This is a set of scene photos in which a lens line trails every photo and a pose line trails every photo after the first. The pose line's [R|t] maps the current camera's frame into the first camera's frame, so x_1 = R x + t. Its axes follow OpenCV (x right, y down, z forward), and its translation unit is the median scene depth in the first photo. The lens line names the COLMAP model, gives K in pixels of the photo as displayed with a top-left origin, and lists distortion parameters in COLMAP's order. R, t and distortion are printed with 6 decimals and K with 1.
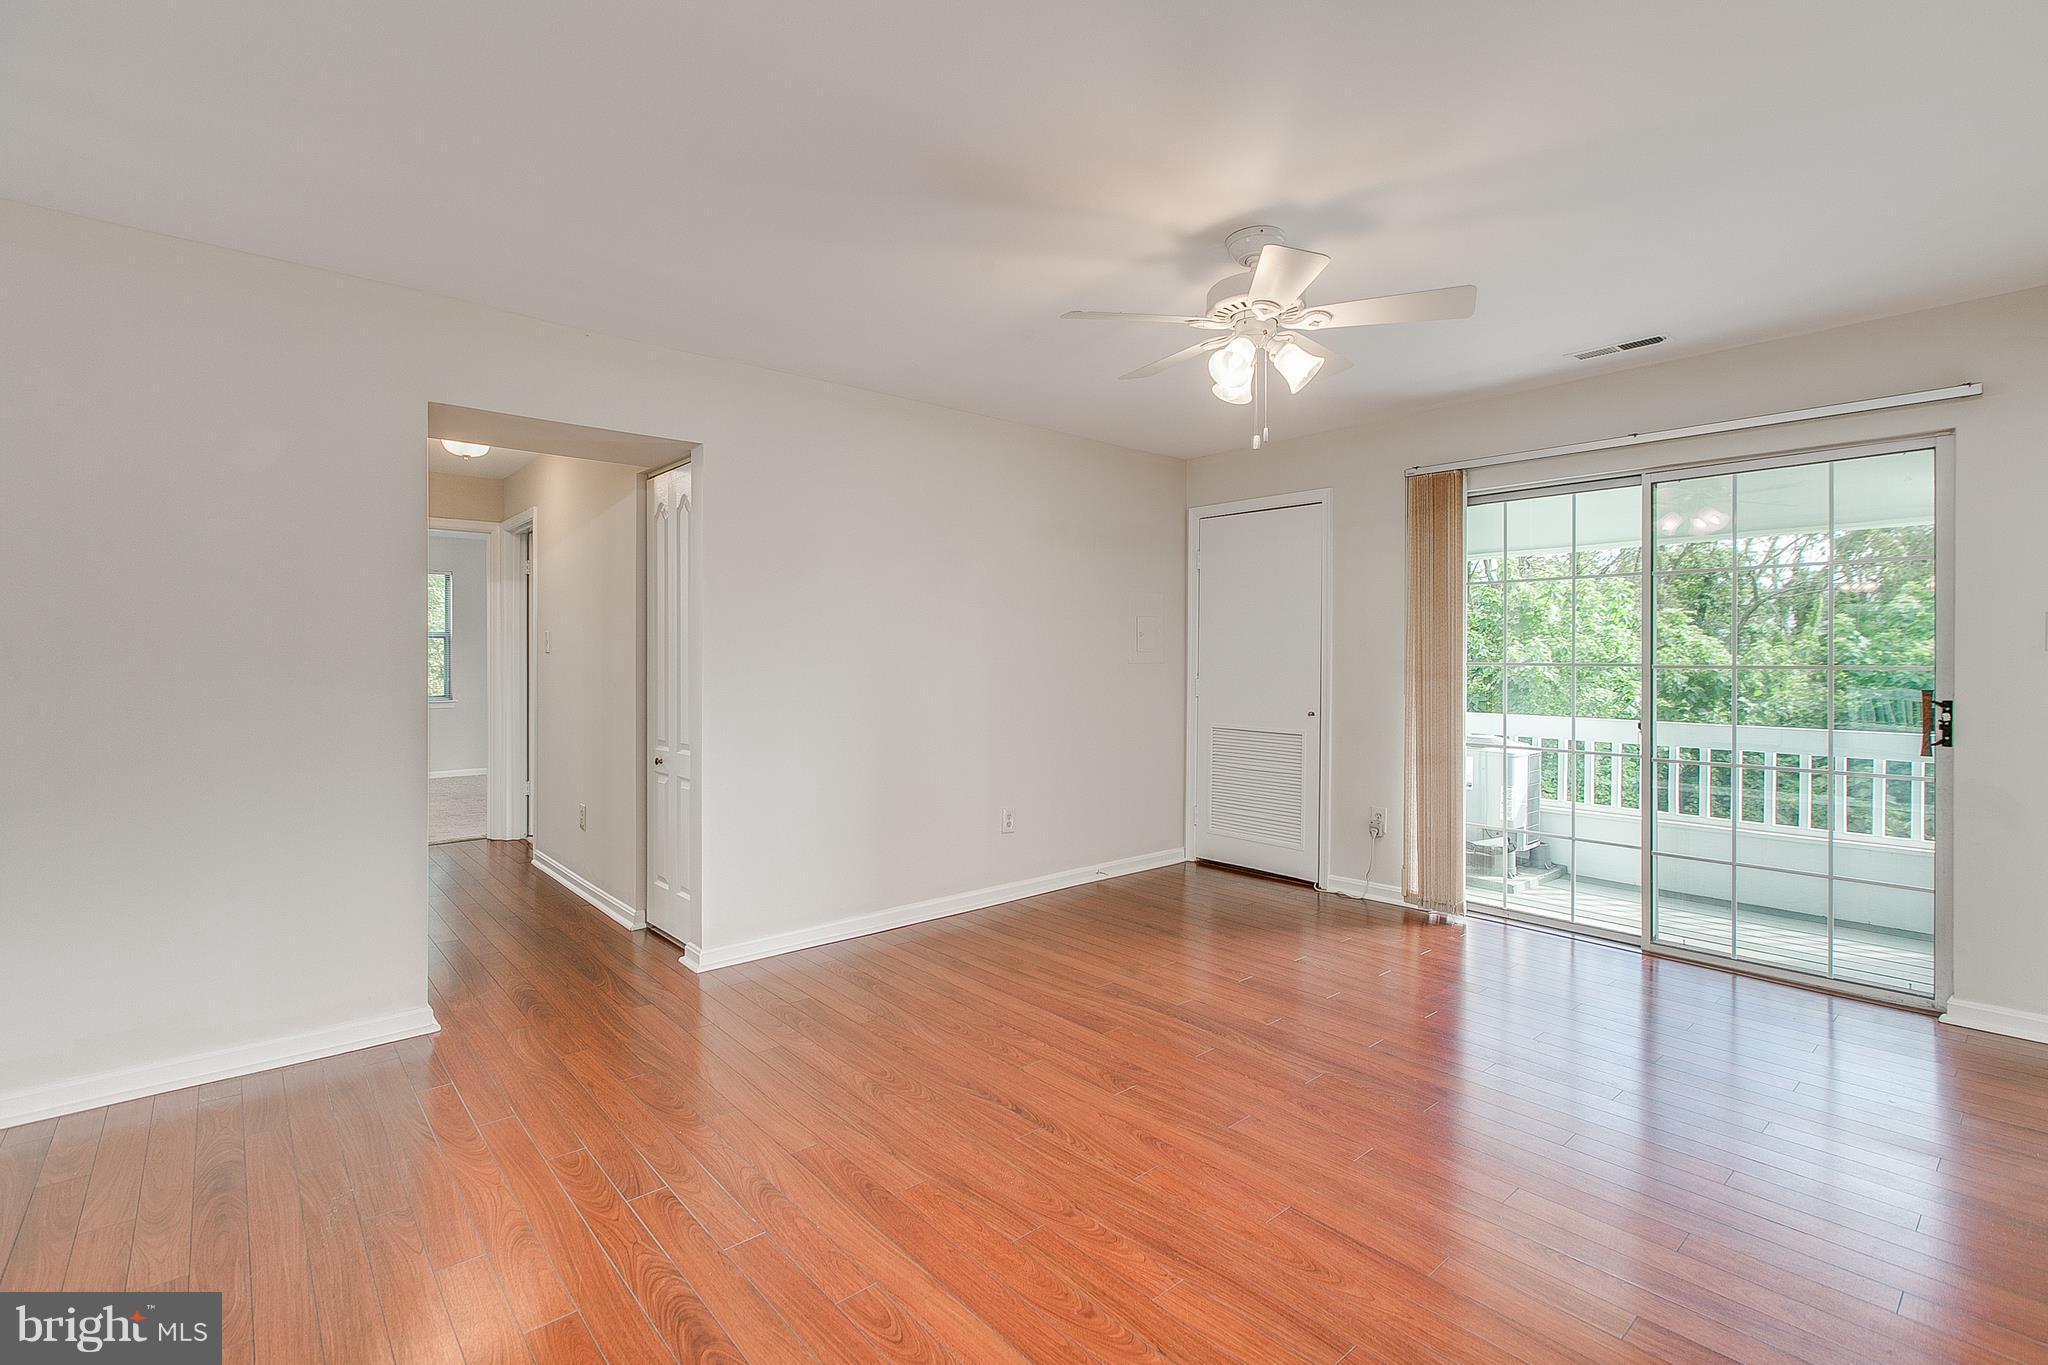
lens RADIAL K [[927.9, 0, 1015.4], [0, 927.9, 672.2], [0, 0, 1]] dist [-0.002427, -0.000411]
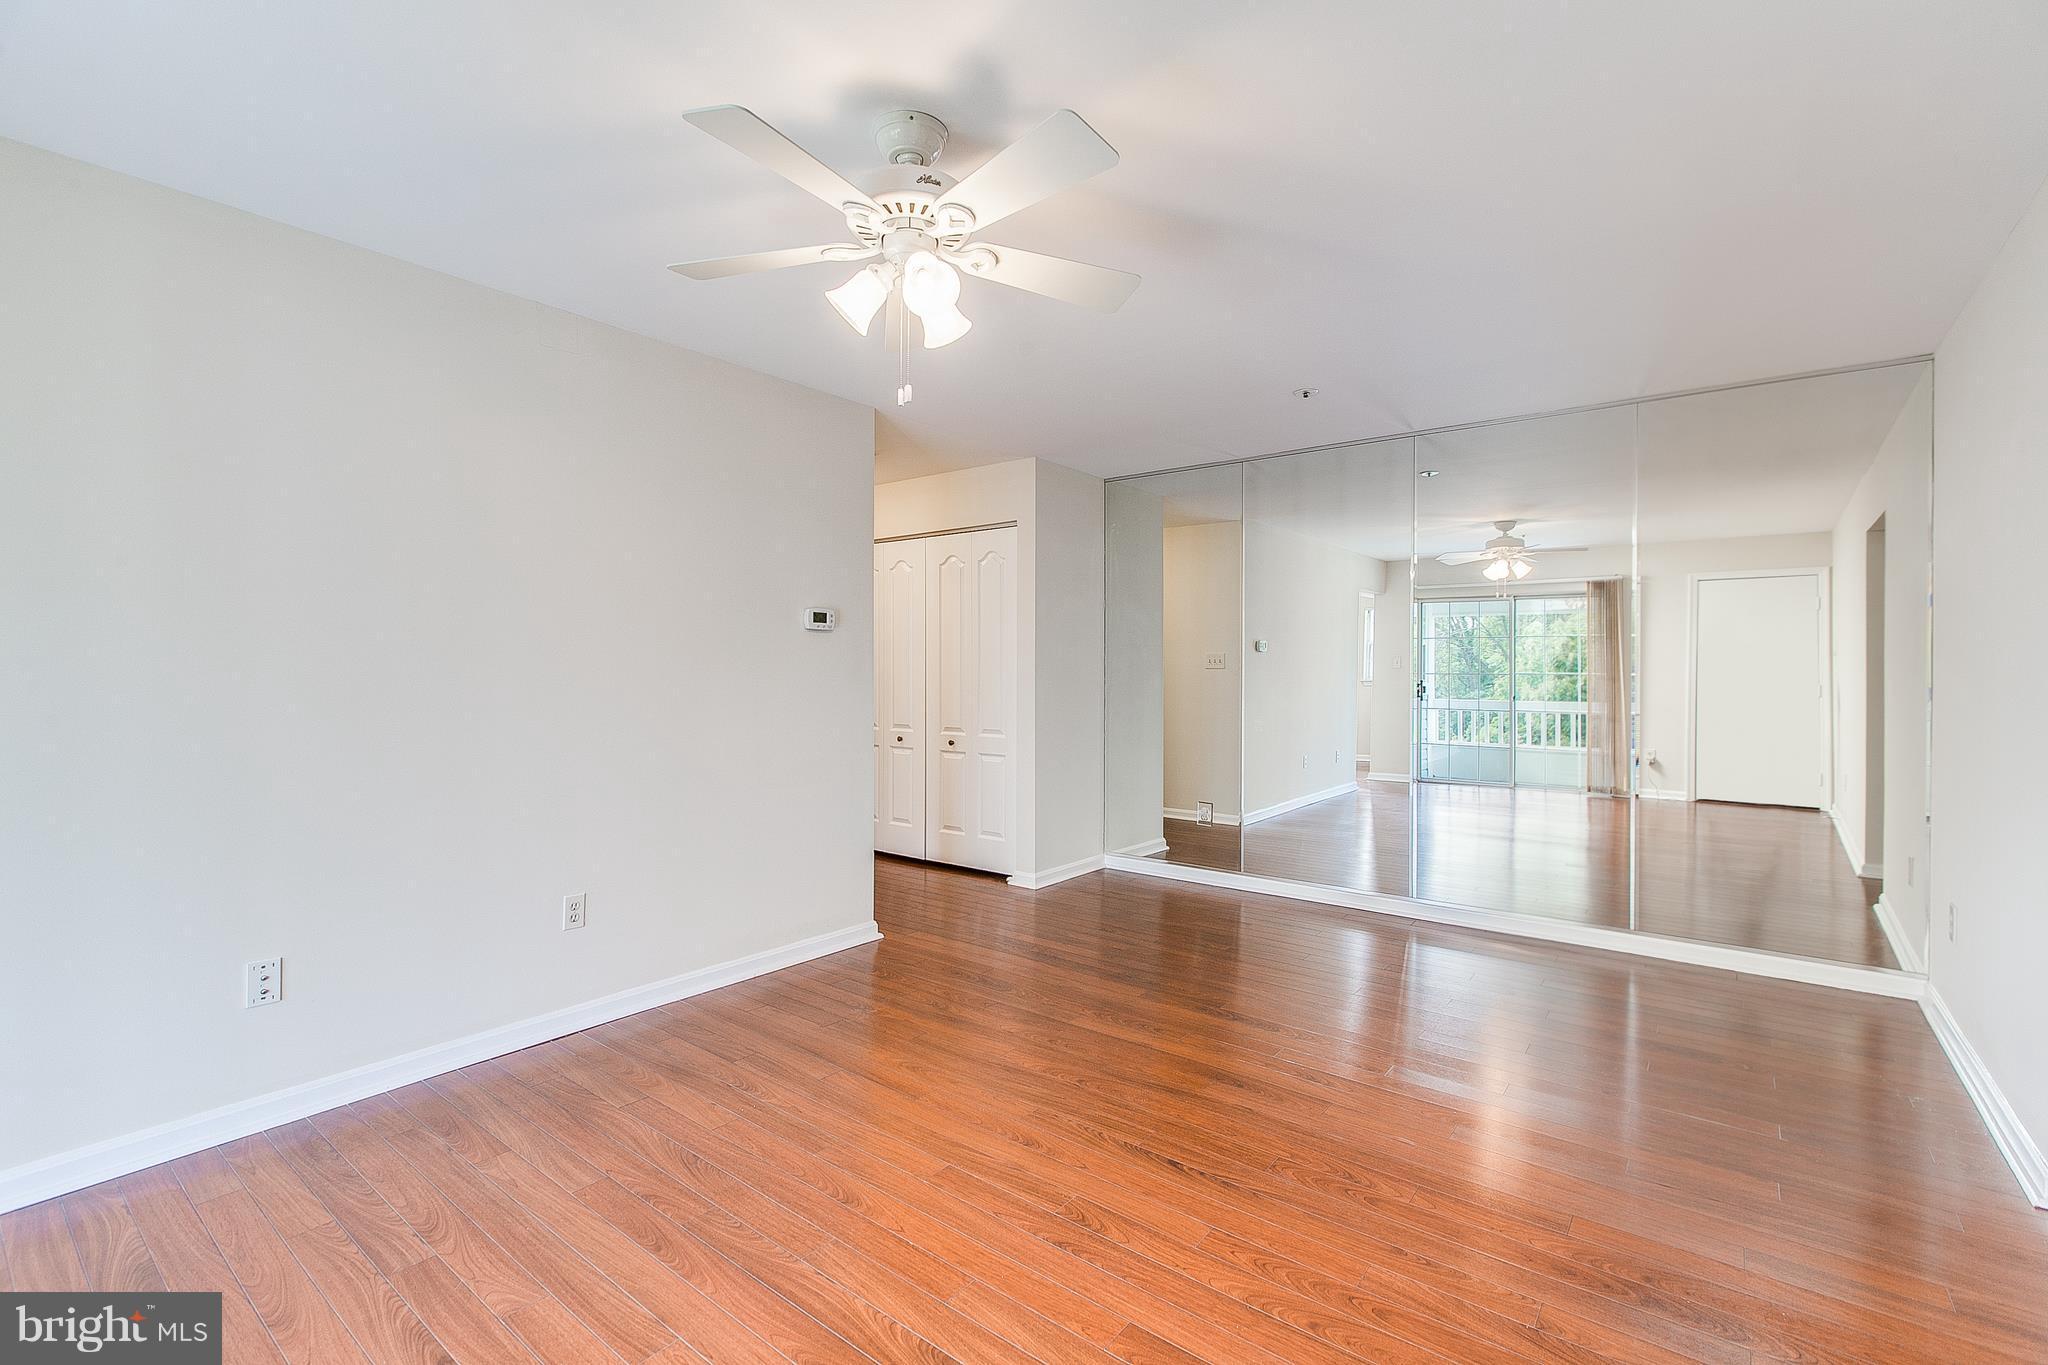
lens RADIAL K [[913.7, 0, 1011.1], [0, 913.7, 675.0], [0, 0, 1]] dist [-0.001514, -0.000788]
pose [[-0.983128, -0.002847, -0.182898, 0.331736], [-0.005456, 0.999890, 0.013761, -0.025338], [0.182839, 0.014527, -0.983036, 1.872575]]
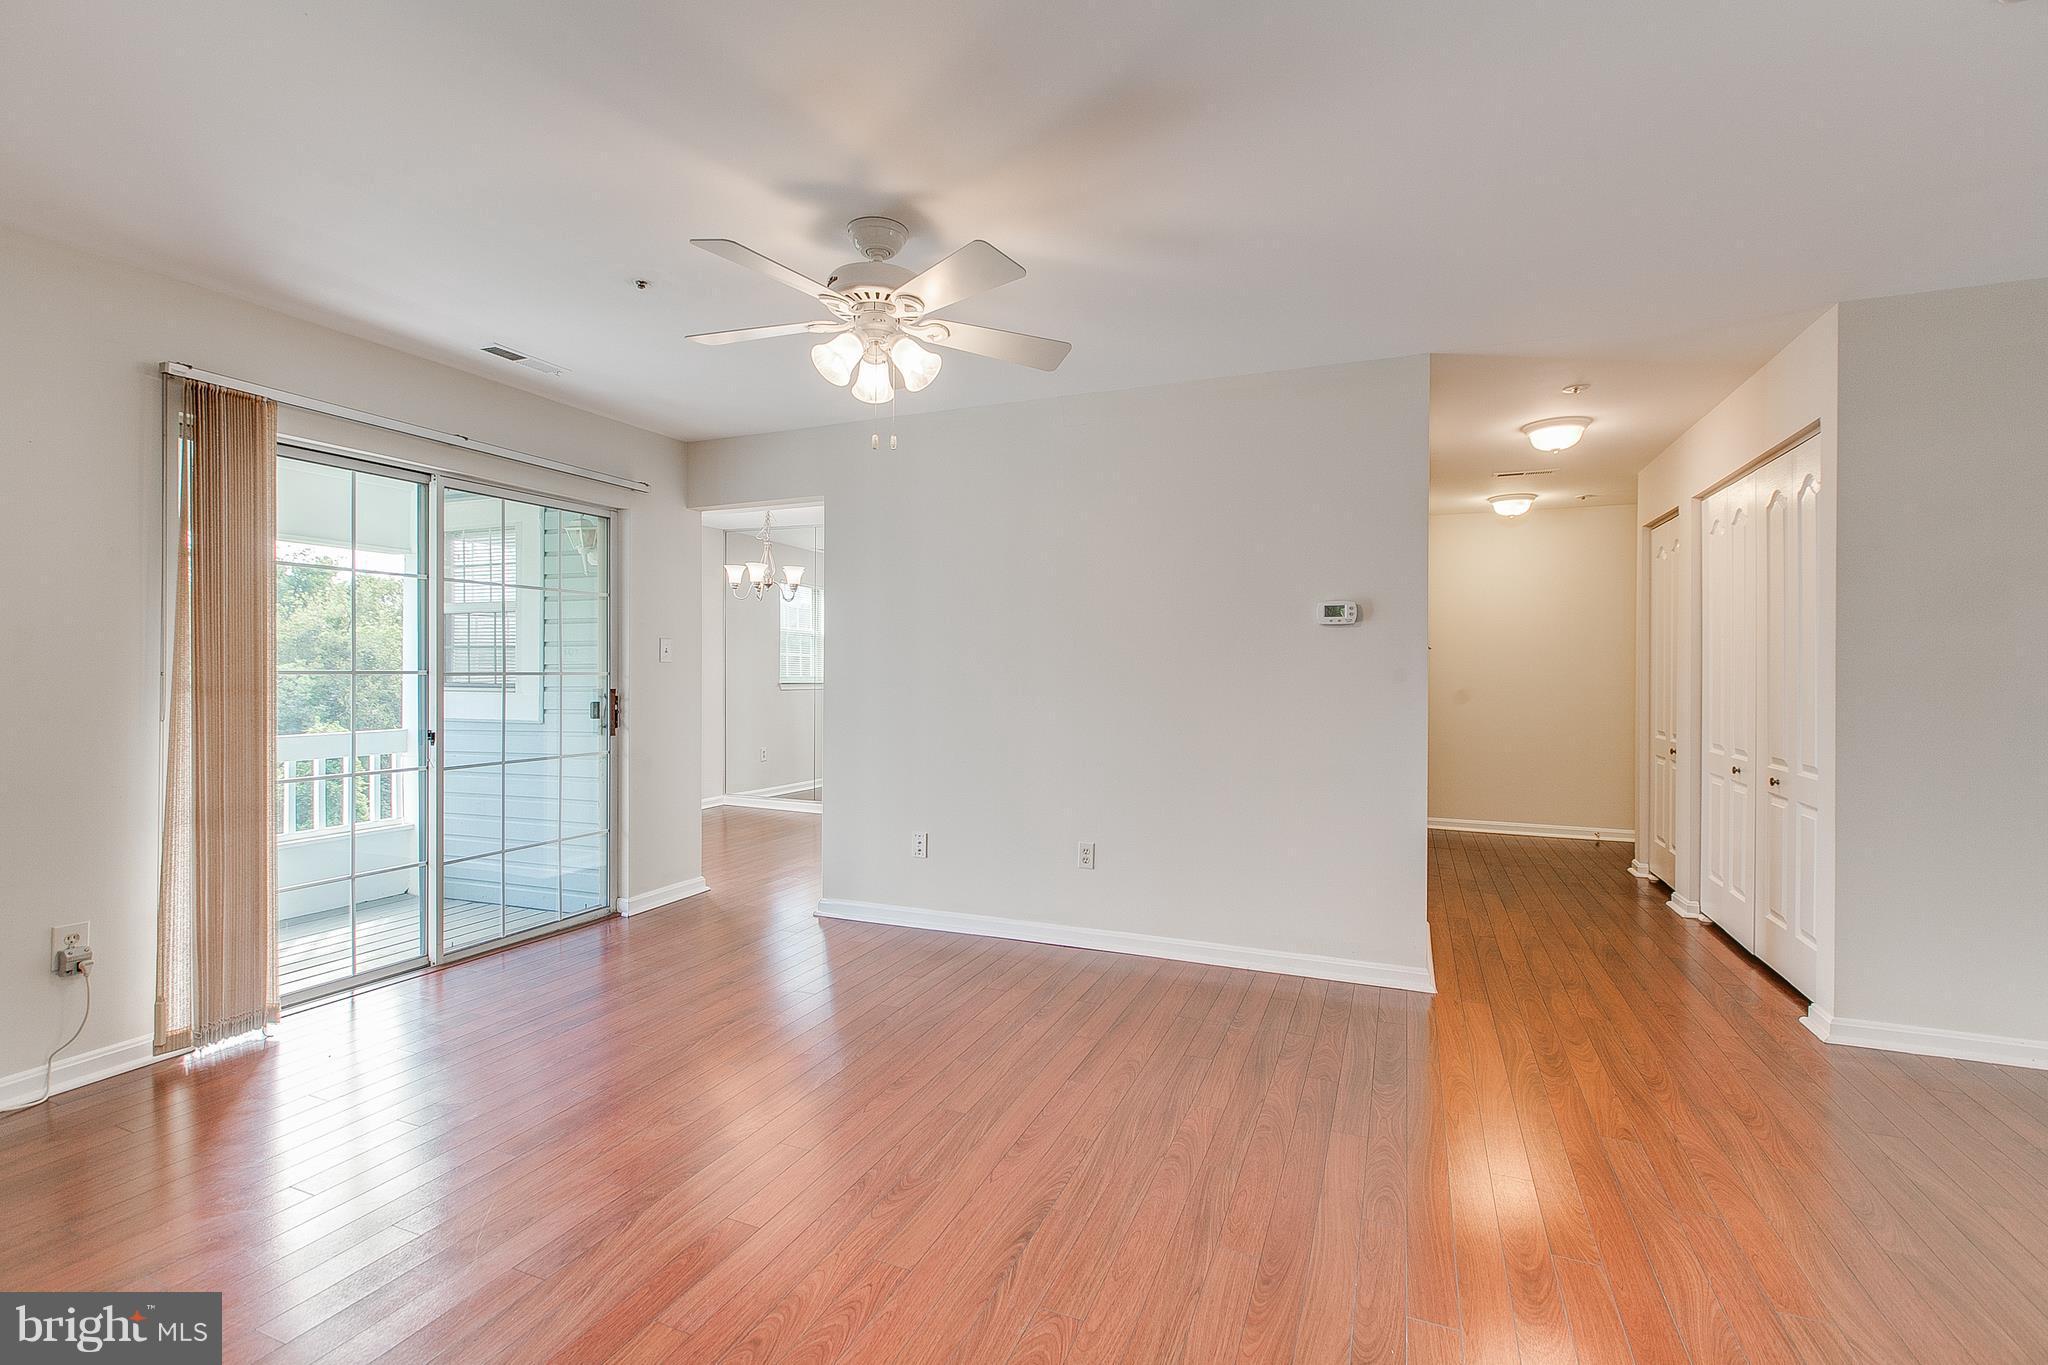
lens RADIAL K [[913.7, 0, 1011.1], [0, 913.7, 675.0], [0, 0, 1]] dist [-0.001514, -0.000788]
pose [[-0.442237, -0.009722, 0.896846, -0.700173], [0.005242, 0.999896, 0.013424, -0.022042], [-0.896883, 0.010638, -0.442140, 1.366855]]
